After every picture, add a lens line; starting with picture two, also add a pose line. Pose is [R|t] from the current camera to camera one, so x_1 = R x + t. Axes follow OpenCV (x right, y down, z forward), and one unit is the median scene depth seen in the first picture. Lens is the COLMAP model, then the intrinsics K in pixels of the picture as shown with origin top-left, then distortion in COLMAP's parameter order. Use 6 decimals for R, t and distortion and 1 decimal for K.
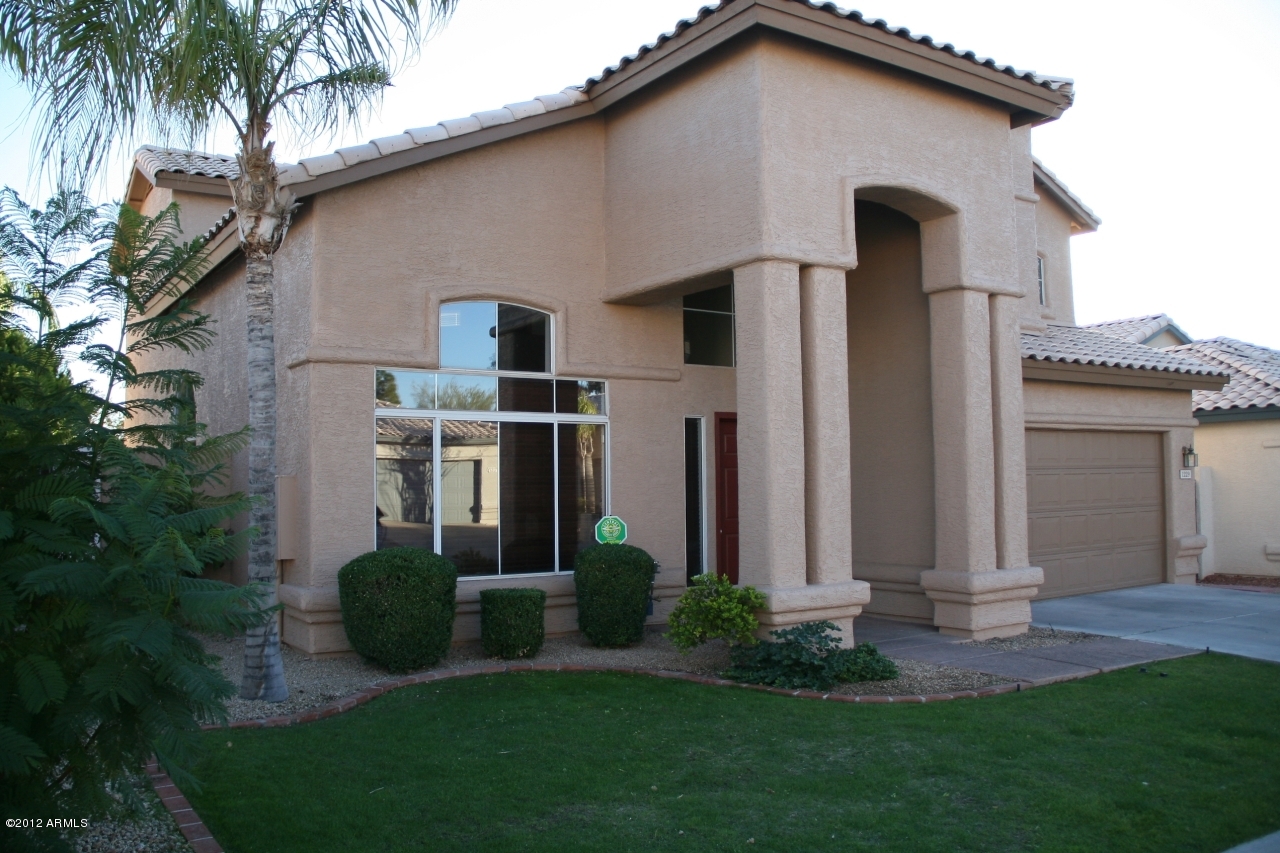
lens RADIAL K [[1077.2, 0, 639.9], [0, 1077.2, 415.1], [0, 0, 1]] dist [-0.135087, 0.012225]
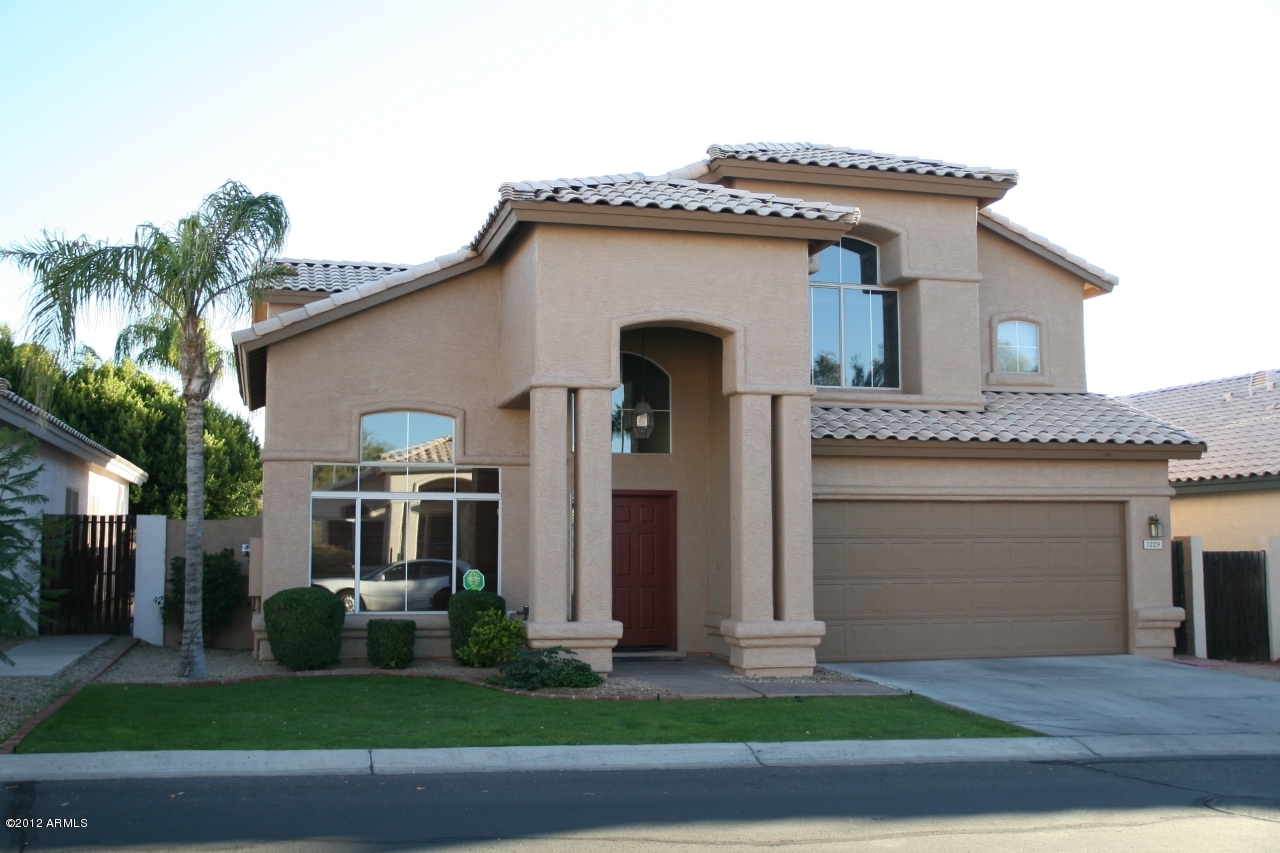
lens RADIAL K [[1360.1, 0, 639.9], [0, 1360.1, 429.5], [0, 0, 1]] dist [-0.046149, 0.000000]
pose [[0.949465, -0.014954, -0.313516, 0.697805], [0.009034, 0.999753, -0.020325, -0.045770], [0.313743, 0.016466, 0.949365, -0.557665]]
